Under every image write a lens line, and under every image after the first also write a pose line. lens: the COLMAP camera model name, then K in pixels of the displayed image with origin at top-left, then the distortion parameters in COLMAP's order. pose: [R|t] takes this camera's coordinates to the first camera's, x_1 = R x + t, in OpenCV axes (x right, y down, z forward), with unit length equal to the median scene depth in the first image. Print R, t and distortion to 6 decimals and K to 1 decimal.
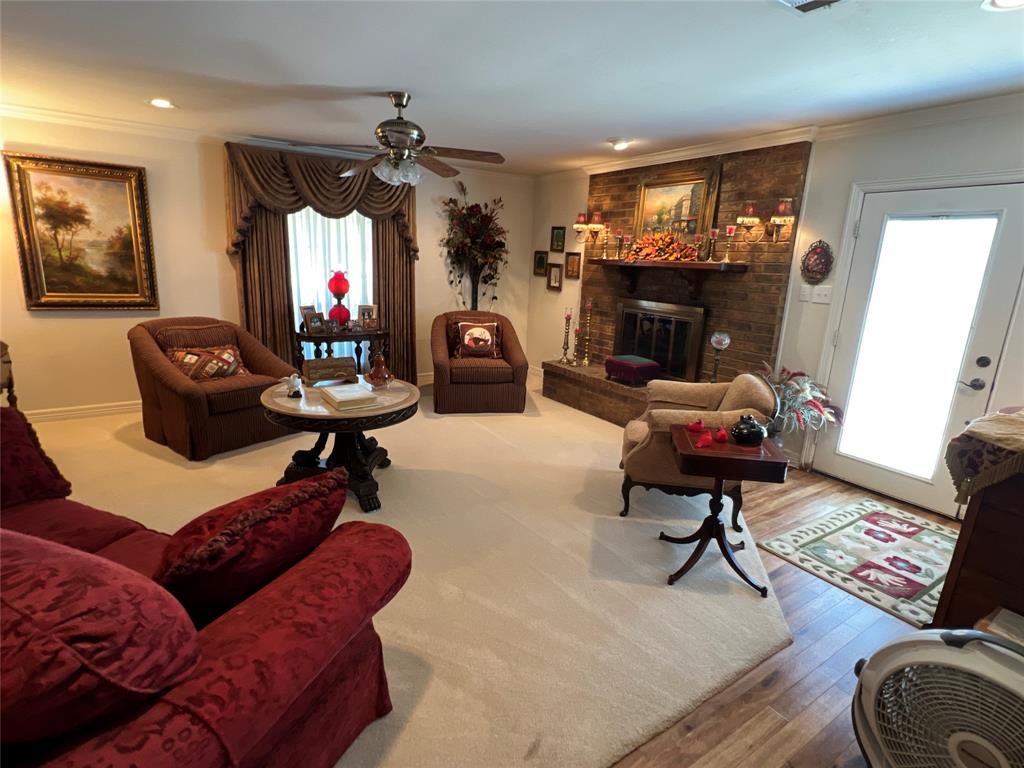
lens RADIAL K [[518.8, 0, 508.6], [0, 518.8, 383.3], [0, 0, 1]] dist [-0.002886, 0.001314]
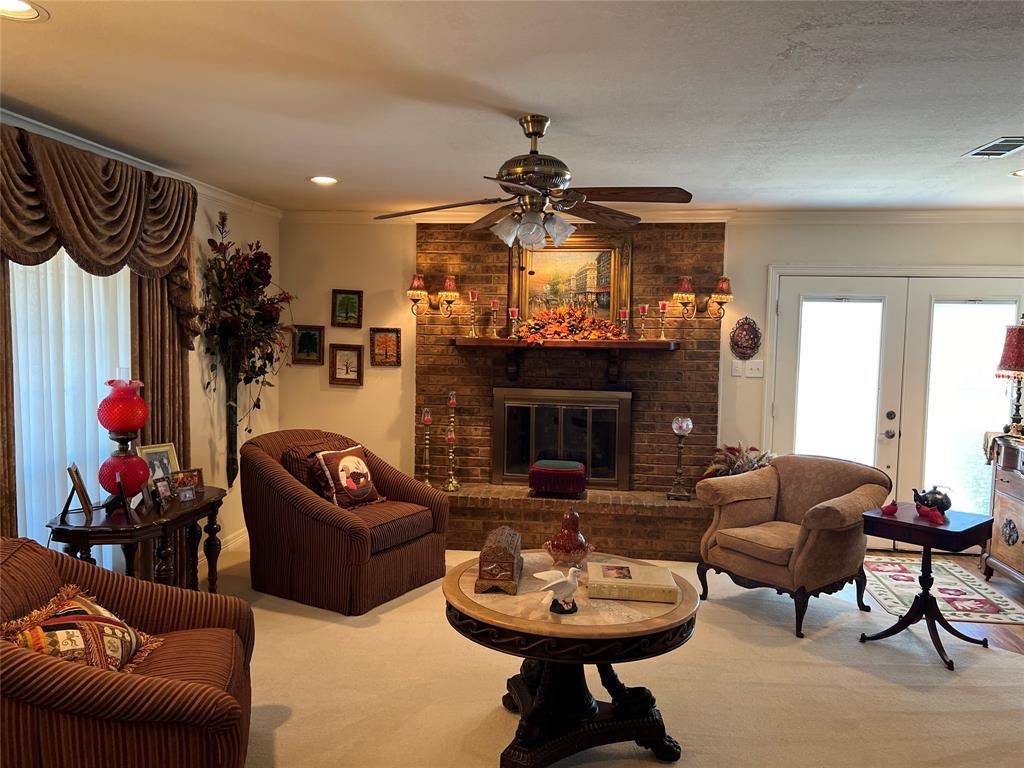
lens RADIAL K [[772.5, 0, 508.4], [0, 772.5, 388.3], [0, 0, 1]] dist [0.056217, -0.057671]
pose [[0.644530, -0.083696, 0.759985, -0.767269], [0.188618, 0.980675, -0.051964, -0.128243], [-0.740948, 0.176839, 0.647861, 0.328973]]
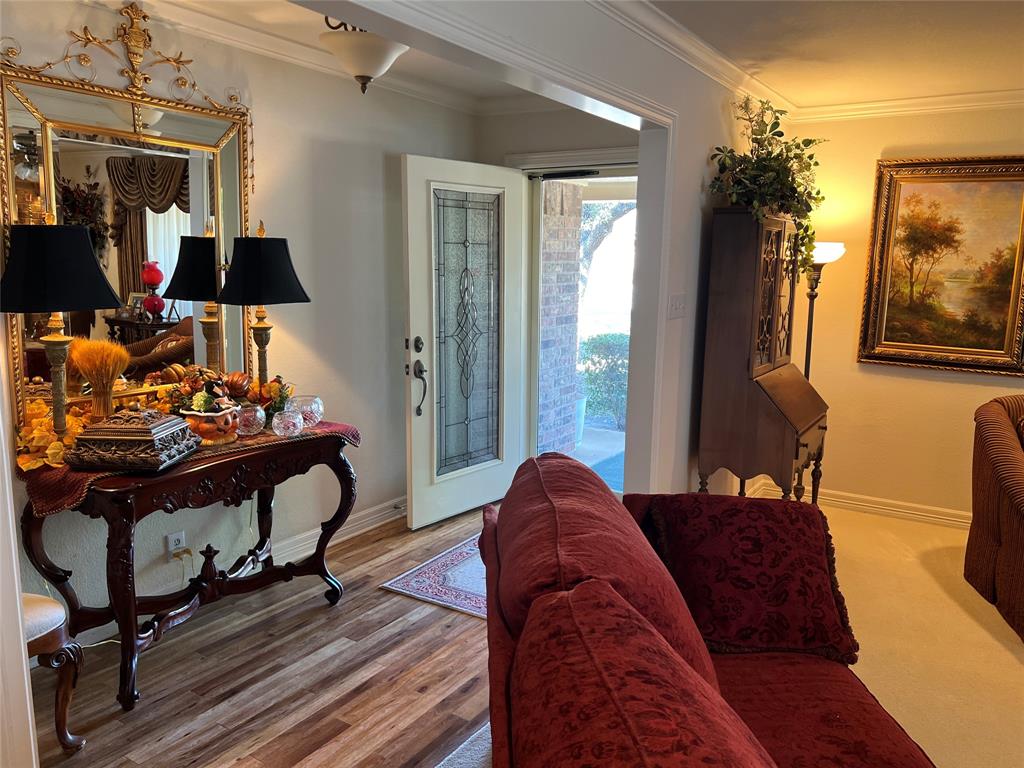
lens RADIAL K [[772.5, 0, 532.8], [0, 772.5, 389.3], [0, 0, 1]] dist [0.056217, -0.057671]
pose [[0.423017, 0.118294, -0.898367, -0.092830], [-0.214523, 0.976330, 0.027547, -0.030180], [0.880362, 0.181067, 0.438381, 0.080969]]
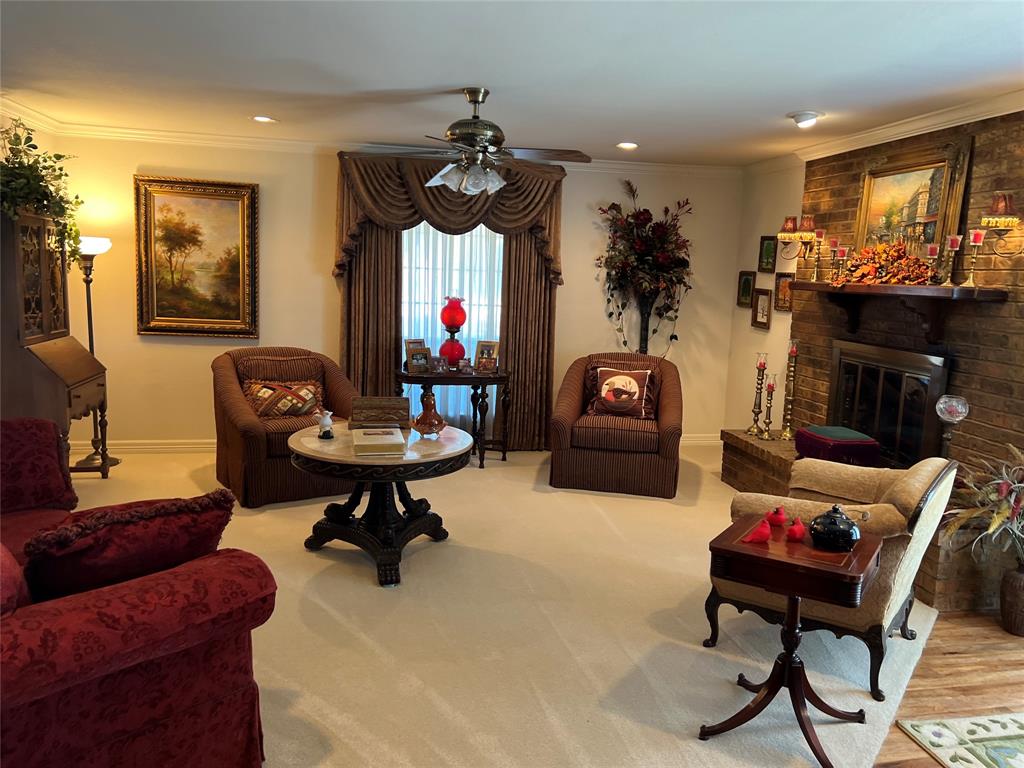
lens RADIAL K [[772.5, 0, 524.6], [0, 772.5, 381.3], [0, 0, 1]] dist [0.056217, -0.057671]
pose [[0.928871, 0.046173, -0.367513, 0.262971], [-0.086595, 0.991774, -0.094263, 0.018191], [0.360138, 0.119383, 0.925229, -0.063725]]
